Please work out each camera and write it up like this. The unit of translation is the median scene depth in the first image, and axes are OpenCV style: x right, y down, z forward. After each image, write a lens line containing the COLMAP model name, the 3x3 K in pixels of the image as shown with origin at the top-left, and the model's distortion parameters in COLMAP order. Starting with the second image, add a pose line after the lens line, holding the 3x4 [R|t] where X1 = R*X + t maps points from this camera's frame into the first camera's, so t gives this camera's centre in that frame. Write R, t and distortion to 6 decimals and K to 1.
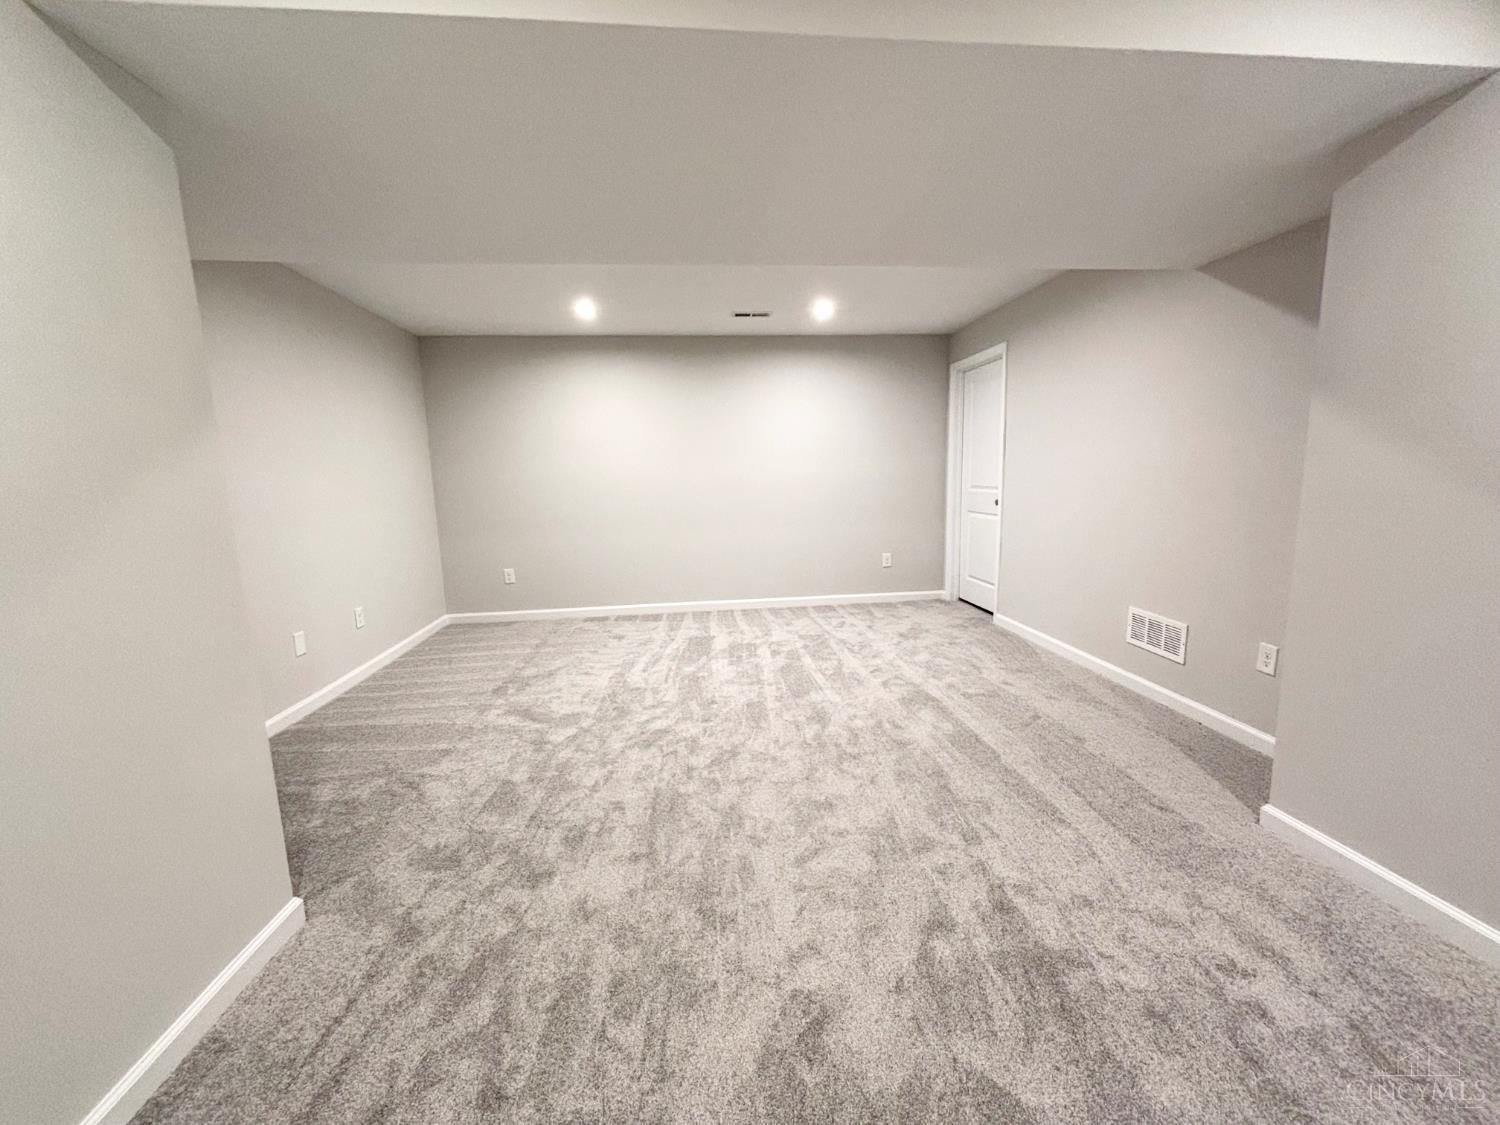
lens RADIAL K [[600.7, 0, 752.4], [0, 600.7, 563.9], [0, 0, 1]] dist [-0.000375, -0.000097]
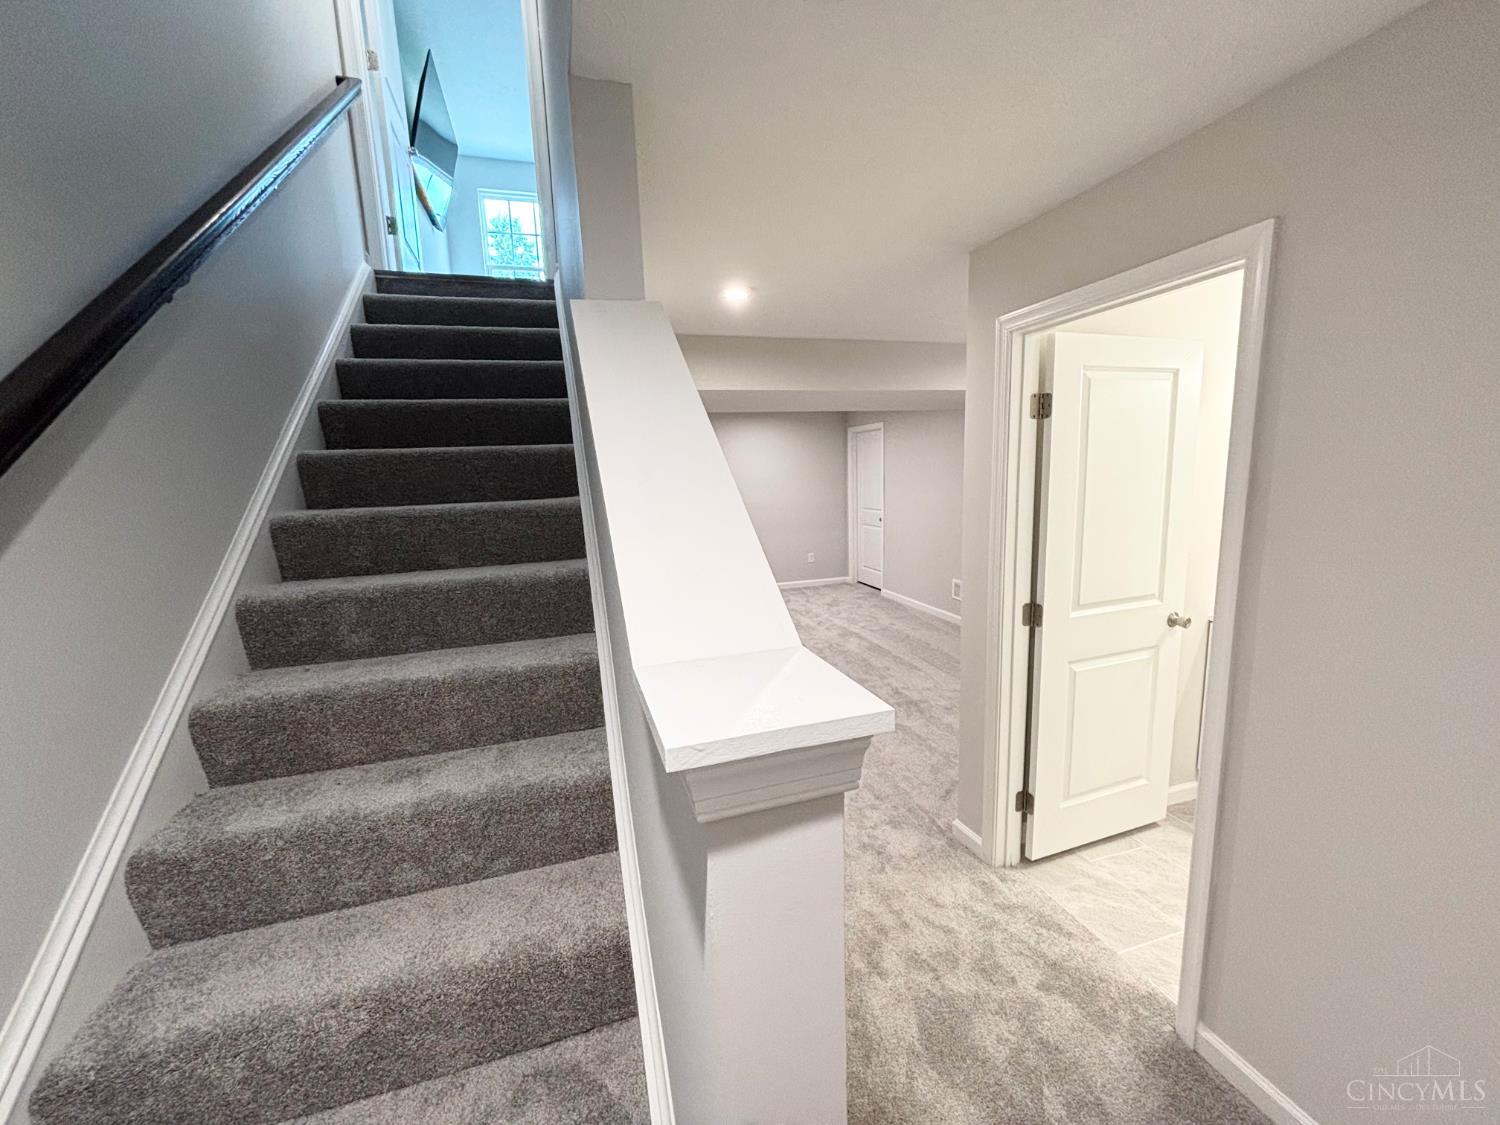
lens RADIAL K [[600.7, 0, 753.1], [0, 600.7, 564.9], [0, 0, 1]] dist [-0.000375, -0.000097]
pose [[0.980617, -0.038034, 0.192208, -0.322748], [0.037561, 0.999276, 0.006105, -0.005970], [-0.192301, 0.001233, 0.981335, -0.684190]]
